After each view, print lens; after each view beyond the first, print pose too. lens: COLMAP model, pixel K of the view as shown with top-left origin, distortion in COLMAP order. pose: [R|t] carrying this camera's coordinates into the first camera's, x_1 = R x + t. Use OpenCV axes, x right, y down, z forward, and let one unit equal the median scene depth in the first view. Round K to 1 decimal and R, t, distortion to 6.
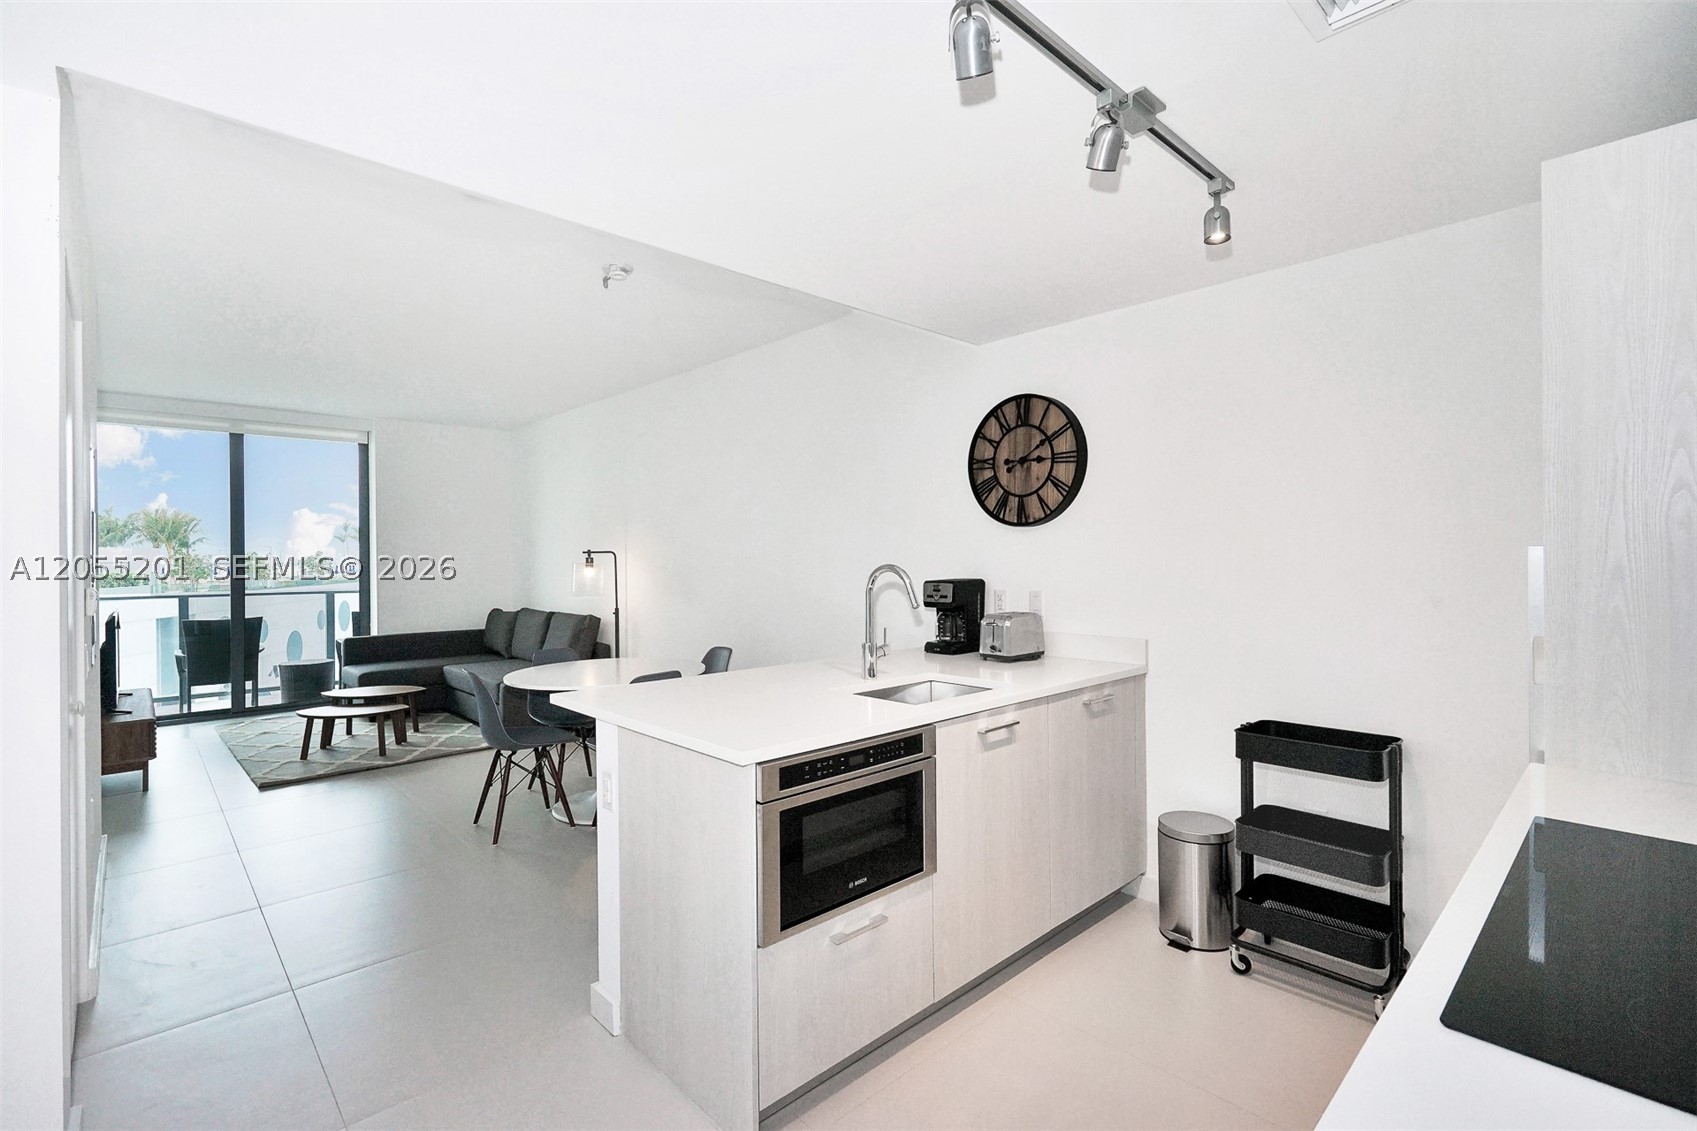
lens RADIAL K [[778.8, 0, 848.9], [0, 778.8, 559.0], [0, 0, 1]] dist [-0.002931, 0.000334]
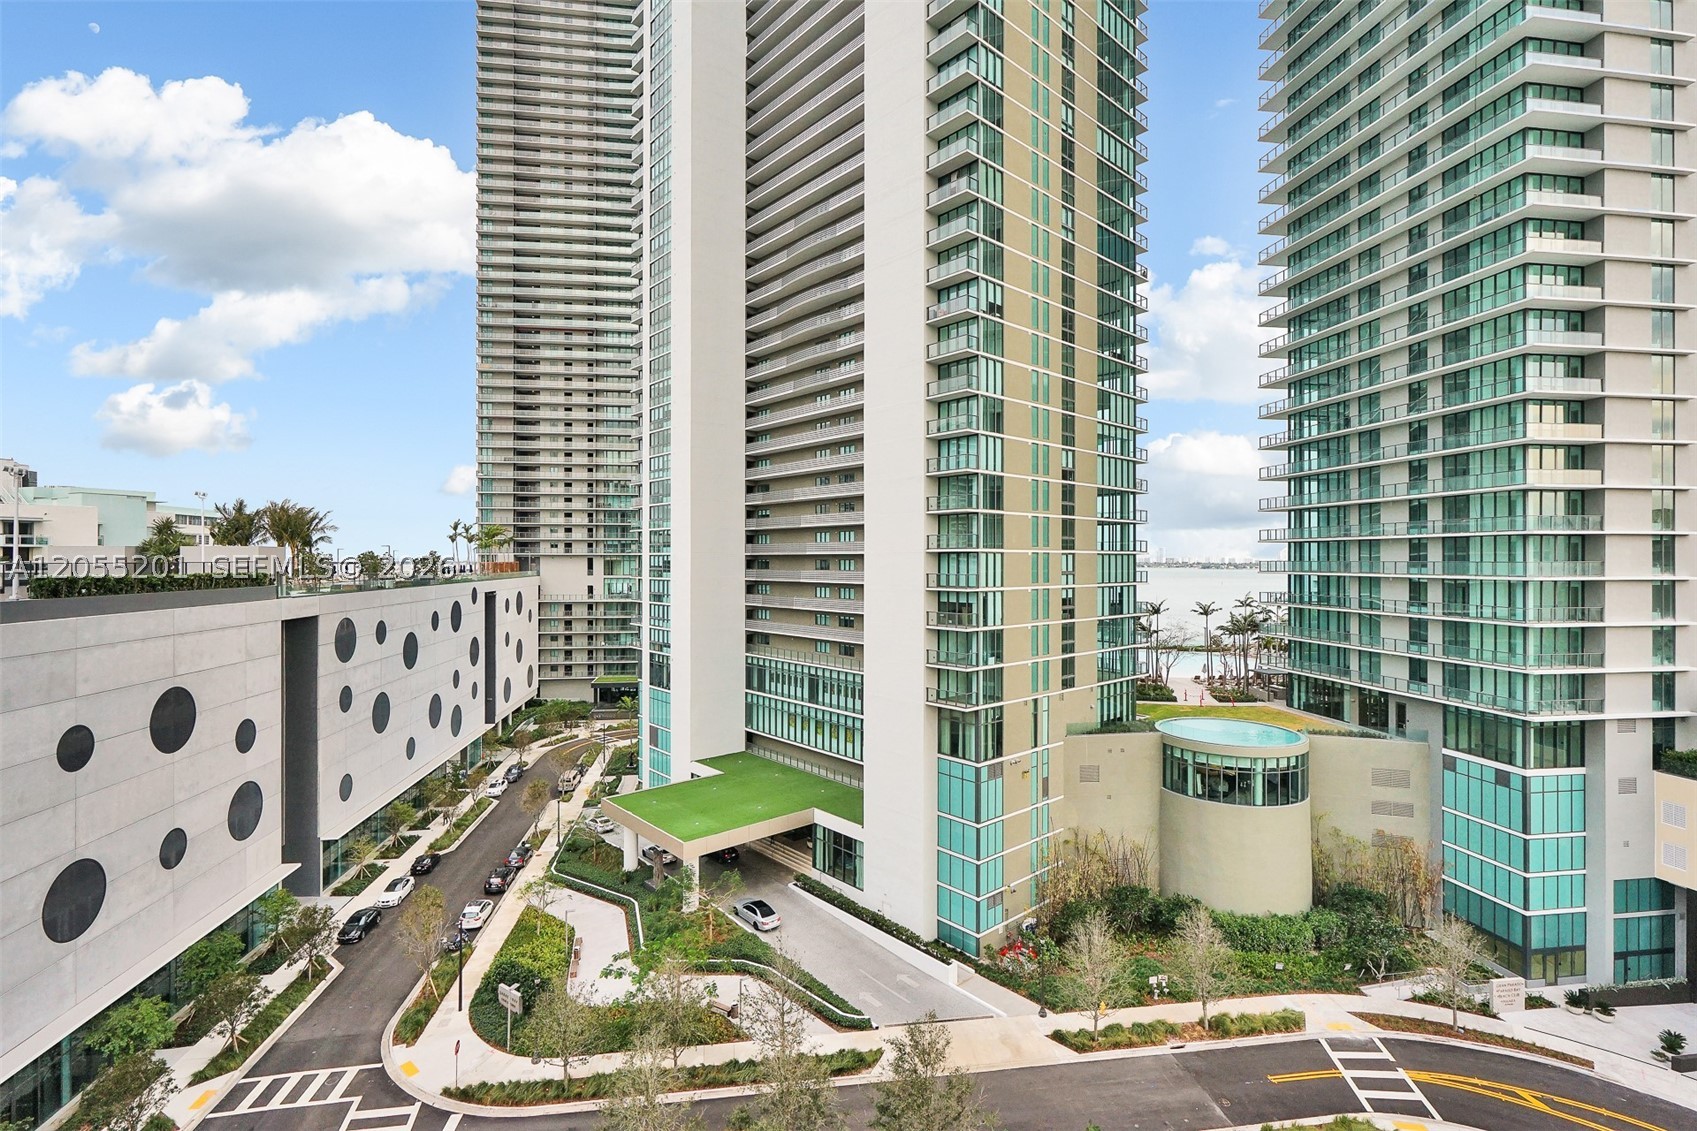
lens RADIAL K [[767.0, 0, 843.6], [0, 767.0, 560.3], [0, 0, 1]] dist [-0.007936, 0.004951]
pose [[0.995720, 0.007479, -0.092118, -0.928157], [-0.007555, 0.999971, -0.000473, -0.015077], [0.092112, 0.001167, 0.995748, 1.021525]]
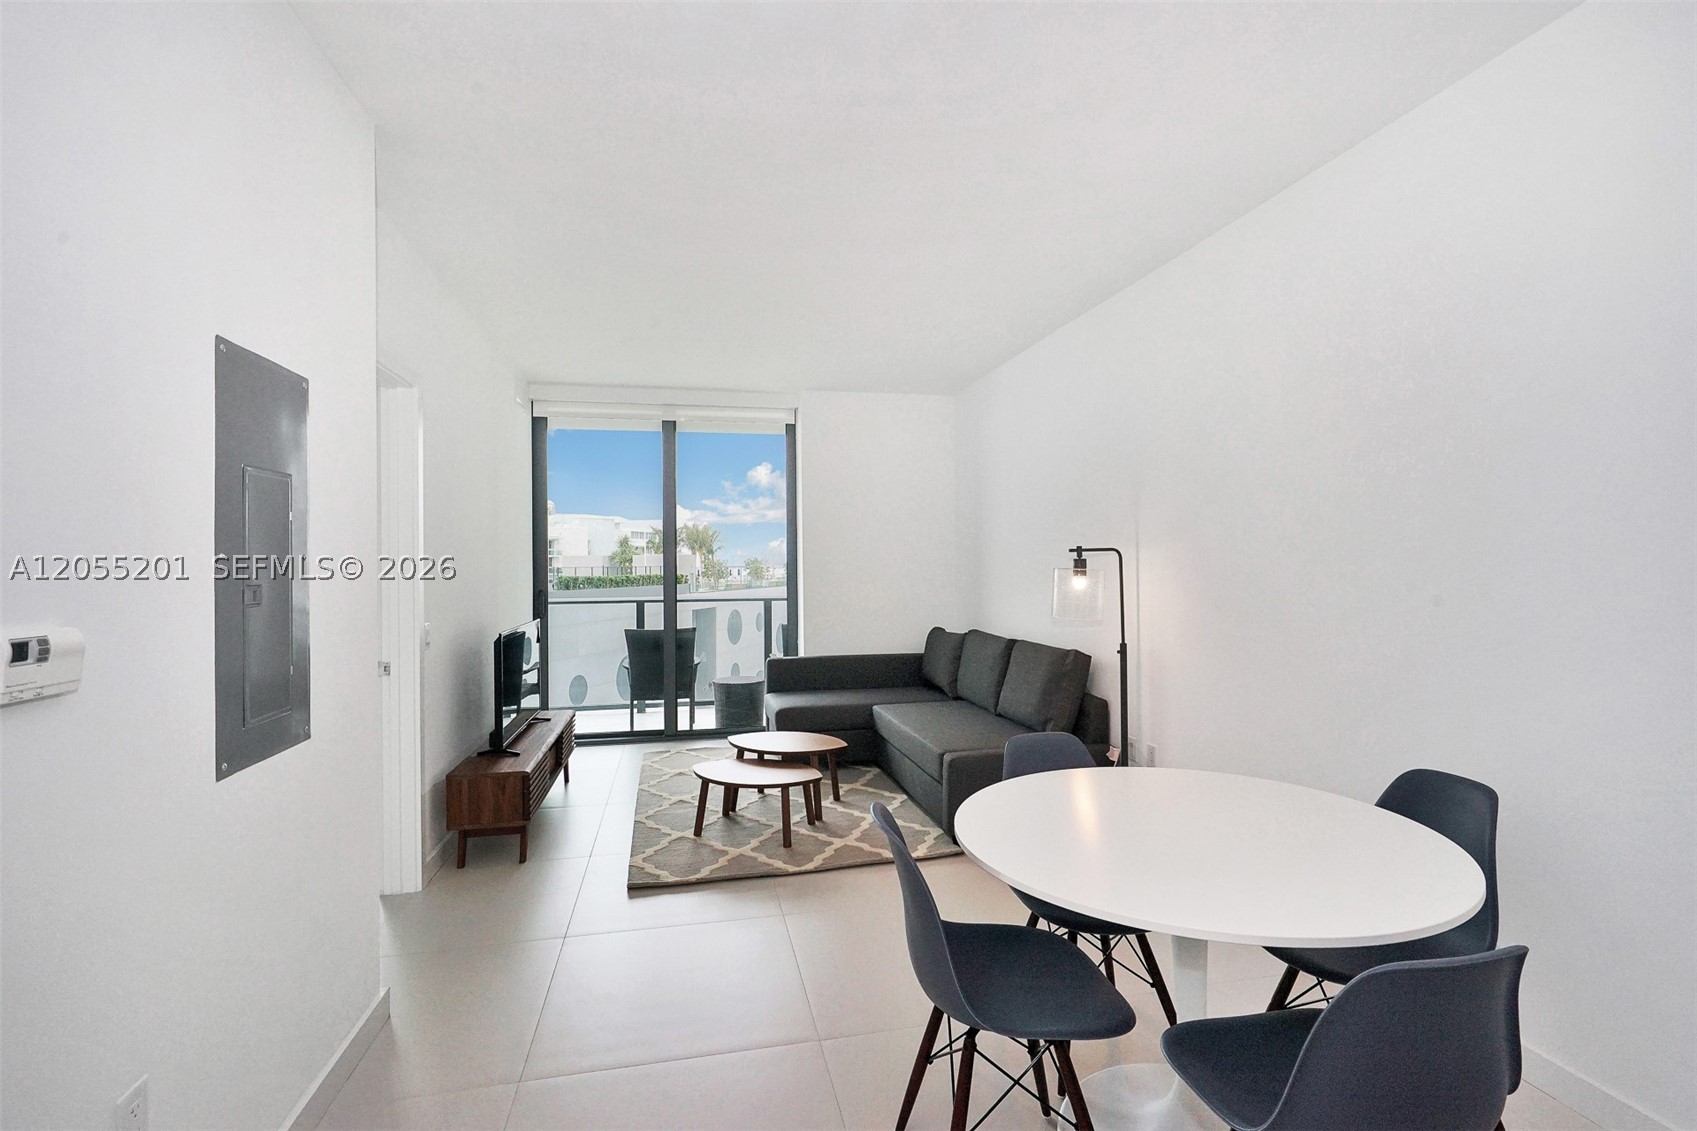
lens RADIAL K [[771.3, 0, 849.2], [0, 771.3, 557.6], [0, 0, 1]] dist [-0.002370, 0.000465]
pose [[0.859372, -0.004186, -0.511334, -0.157445], [0.000753, 0.999976, -0.006921, 0.001024], [0.511350, 0.005562, 0.859354, 0.342448]]
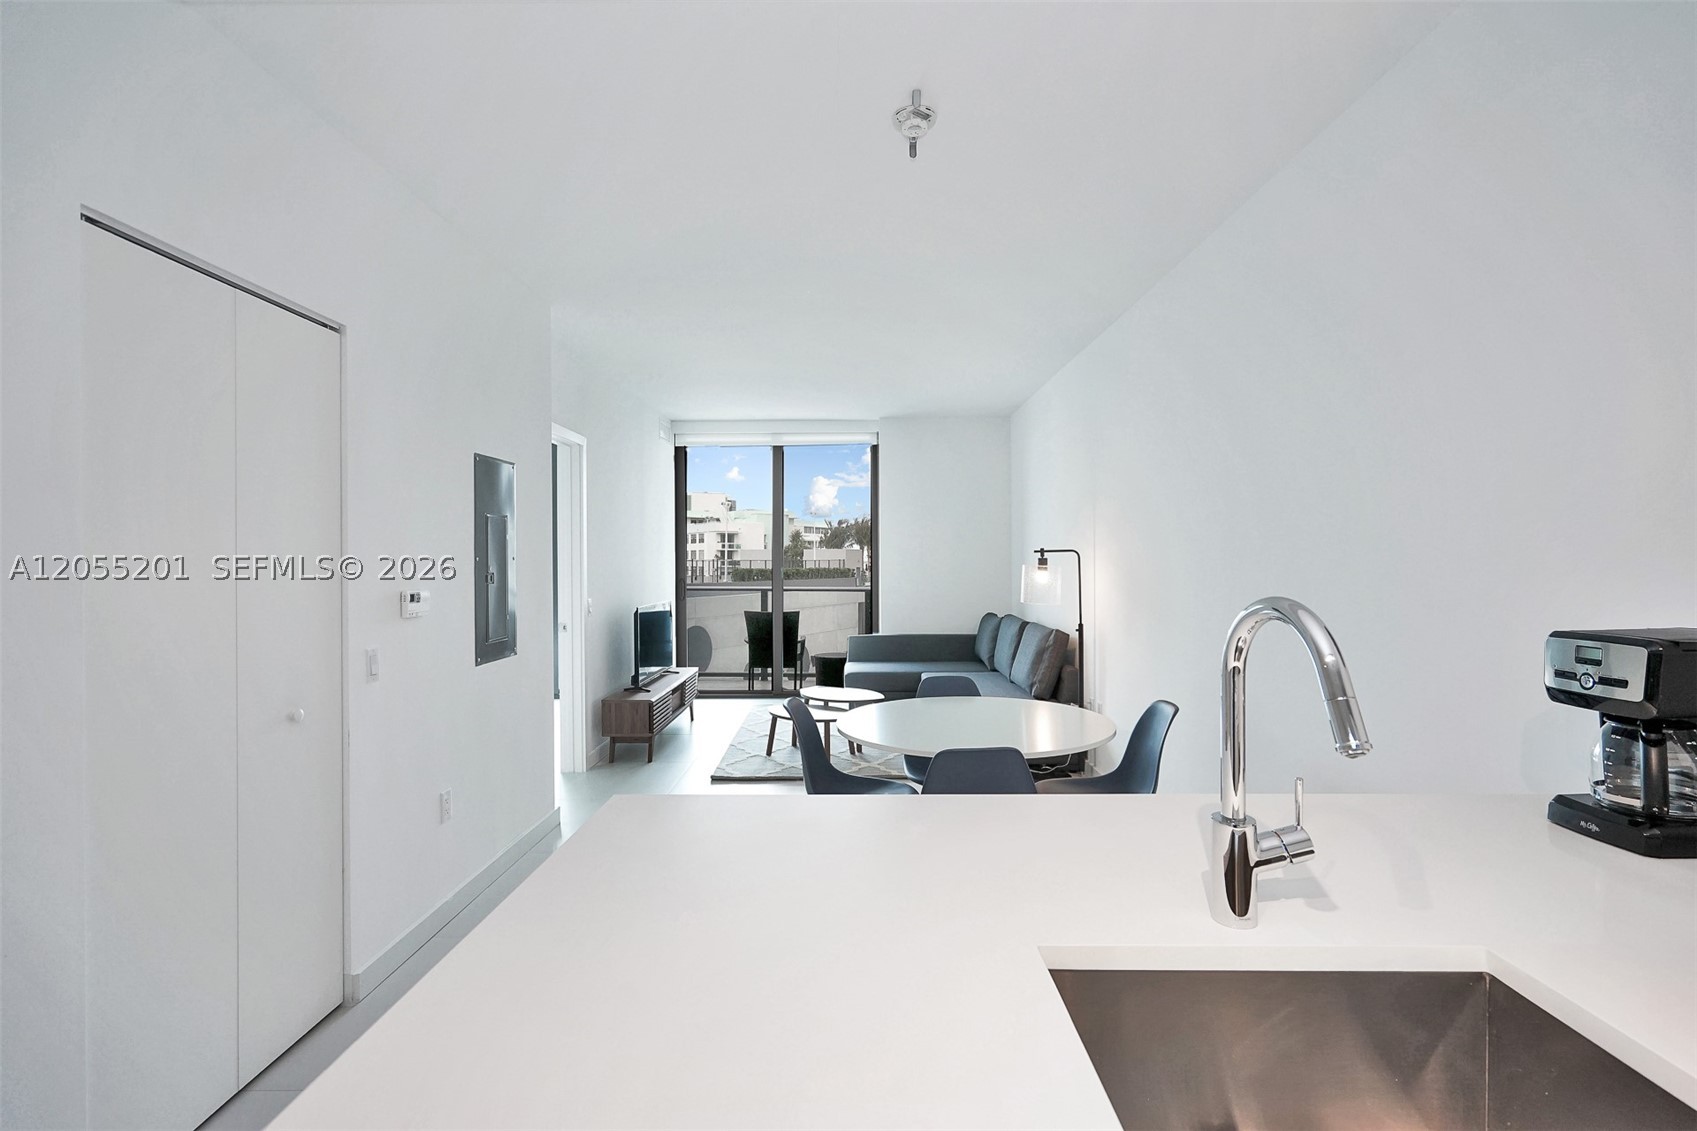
lens RADIAL K [[771.3, 0, 849.2], [0, 771.3, 557.6], [0, 0, 1]] dist [-0.002370, 0.000465]
pose [[0.725732, 0.002549, -0.687973, 0.054622], [-0.001682, 0.999997, 0.001932, -0.003089], [0.687976, -0.000245, 0.725734, 0.258197]]
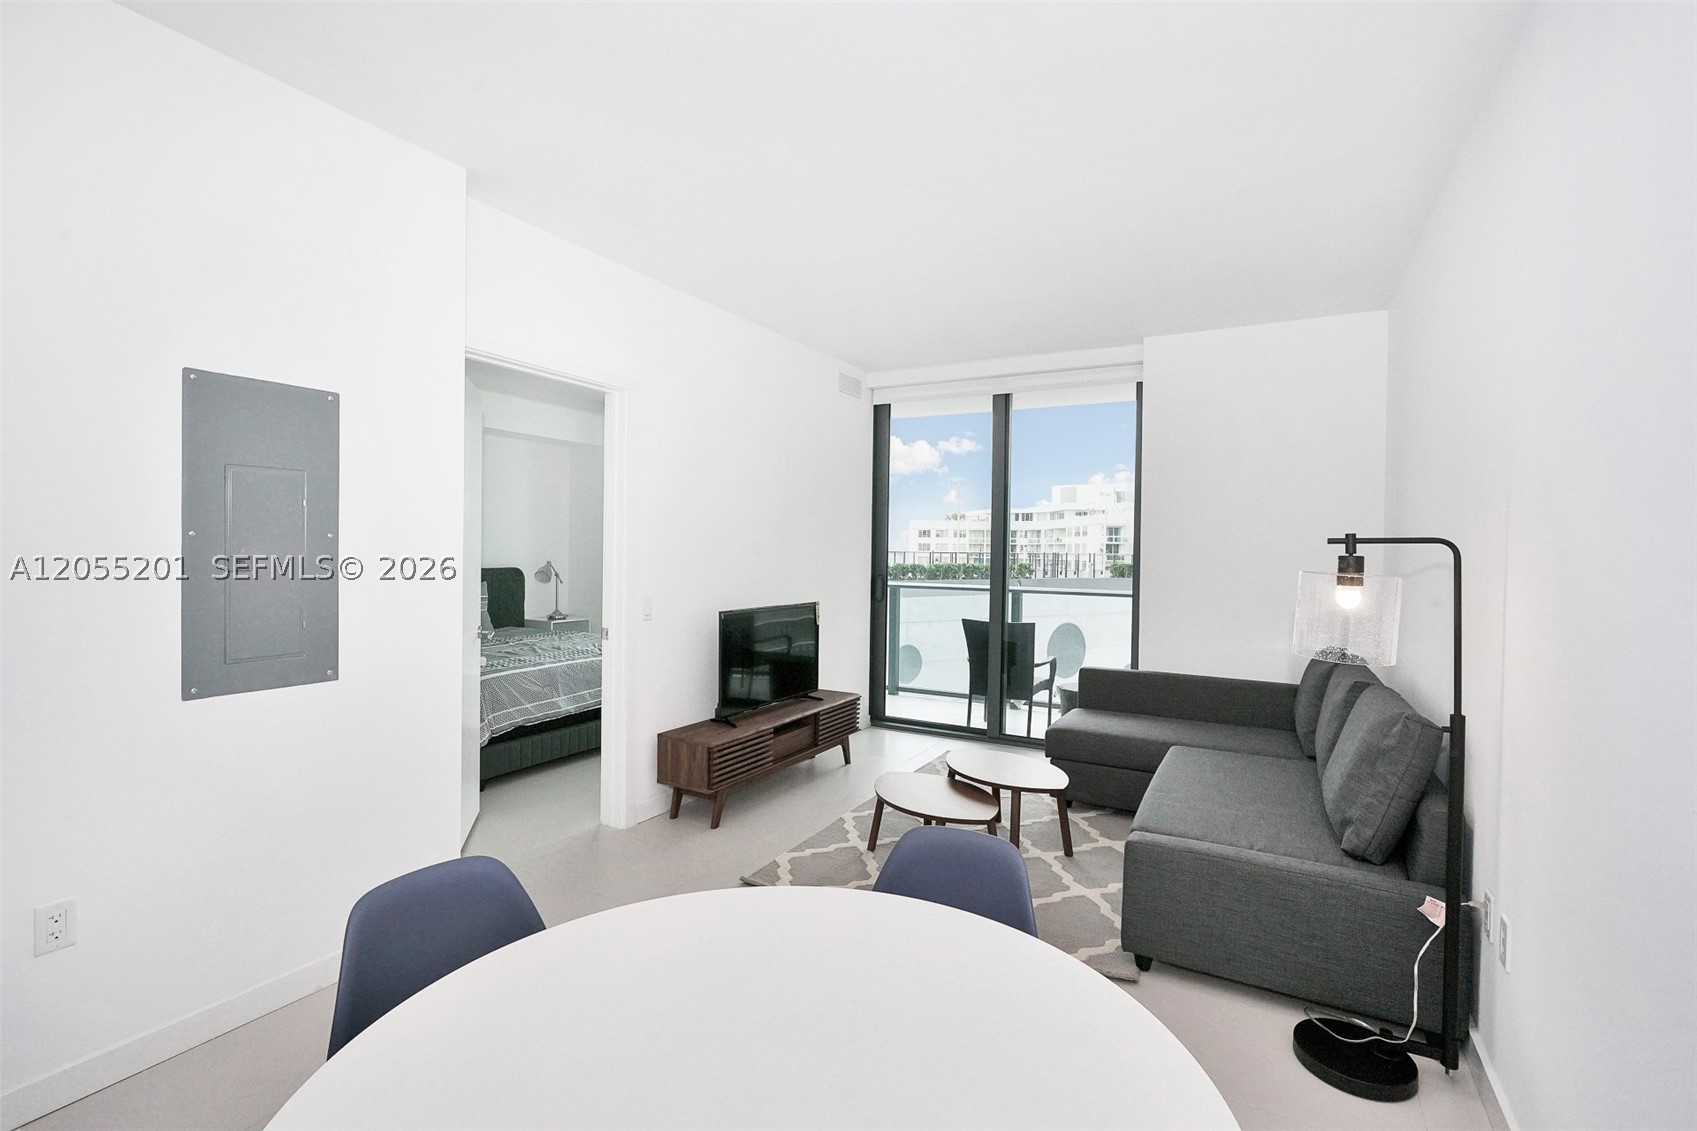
lens RADIAL K [[771.3, 0, 849.2], [0, 771.3, 557.6], [0, 0, 1]] dist [-0.002370, 0.000465]
pose [[0.308208, 0.022441, -0.951054, -0.065428], [-0.020609, 0.999645, 0.016909, -0.002068], [0.951096, 0.014389, 0.308561, 0.591864]]
